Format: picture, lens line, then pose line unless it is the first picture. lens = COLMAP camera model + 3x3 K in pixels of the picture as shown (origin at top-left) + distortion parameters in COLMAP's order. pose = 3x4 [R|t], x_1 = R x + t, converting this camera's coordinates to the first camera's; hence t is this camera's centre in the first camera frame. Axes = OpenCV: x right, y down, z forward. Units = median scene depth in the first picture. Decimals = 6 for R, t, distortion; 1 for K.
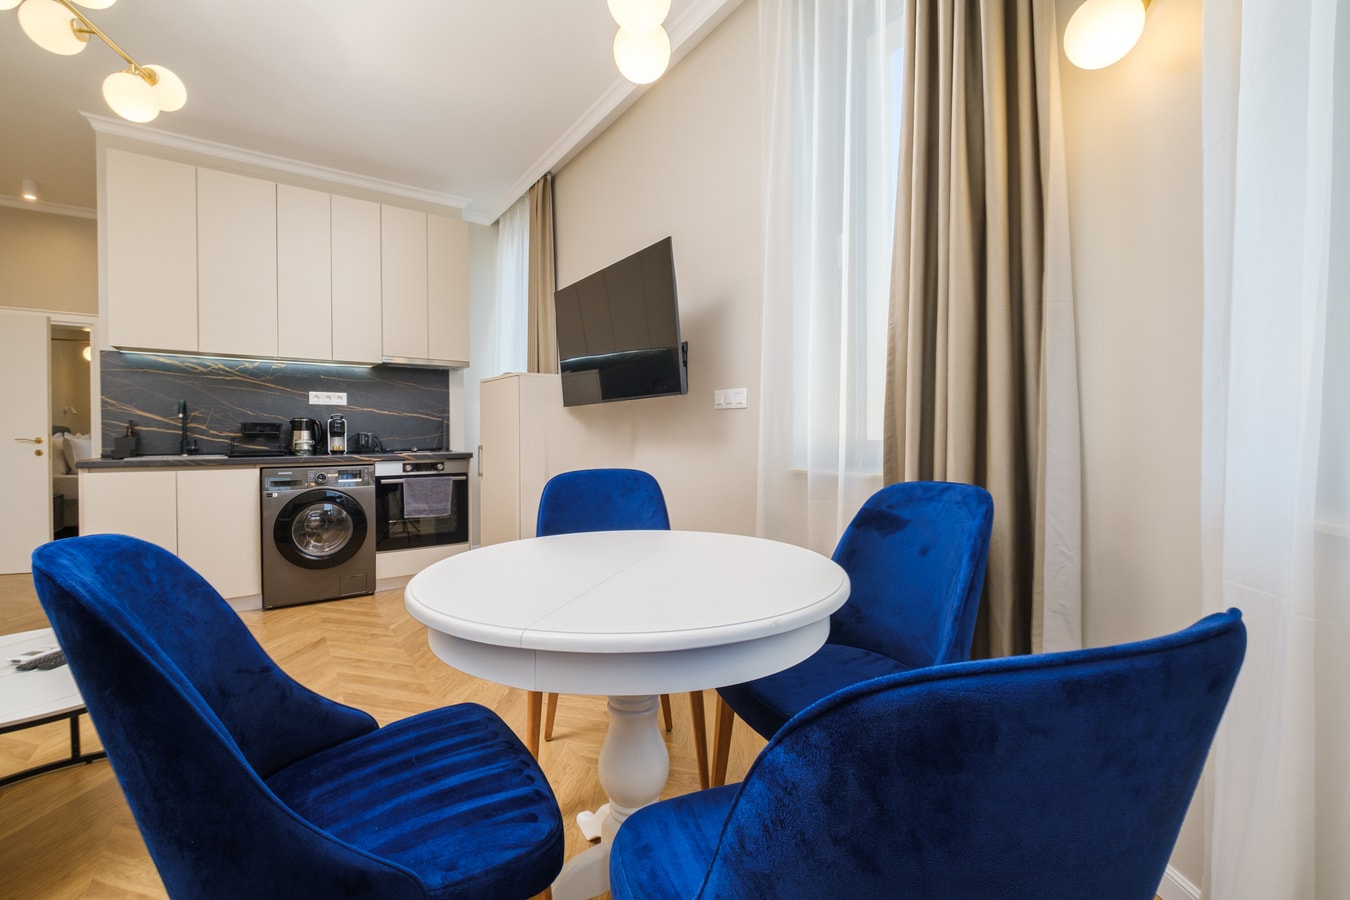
lens RADIAL K [[576.1, 0, 675.5], [0, 576.1, 449.6], [0, 0, 1]] dist [-0.002753, -0.000424]
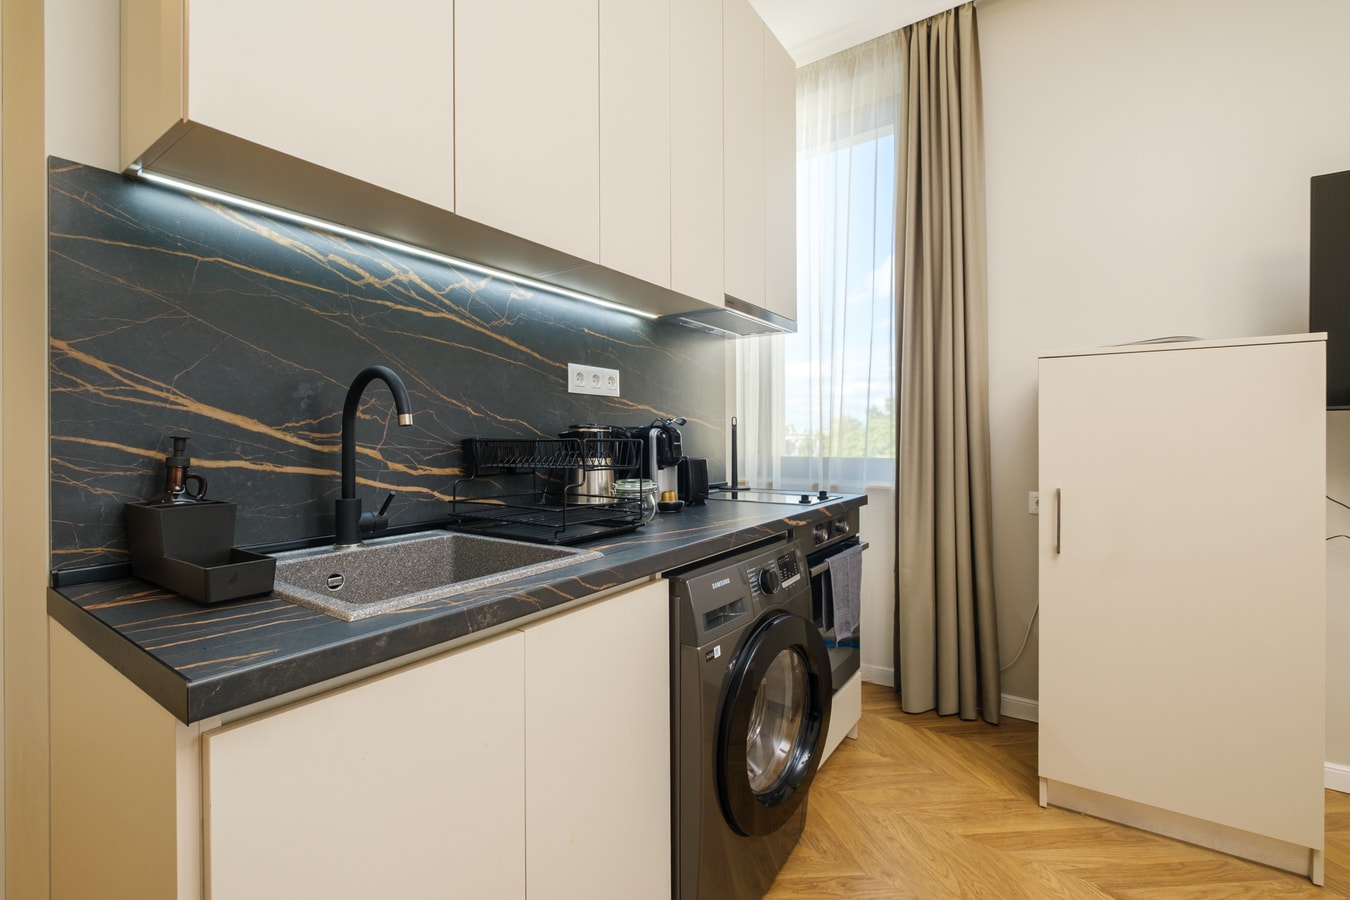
lens RADIAL K [[576.1, 0, 675.6], [0, 576.1, 442.5], [0, 0, 1]] dist [-0.002753, -0.000424]
pose [[0.941690, -0.005843, 0.336432, -0.764082], [0.010998, 0.999849, -0.013420, -0.038669], [-0.336303, 0.016337, 0.941612, 0.622210]]
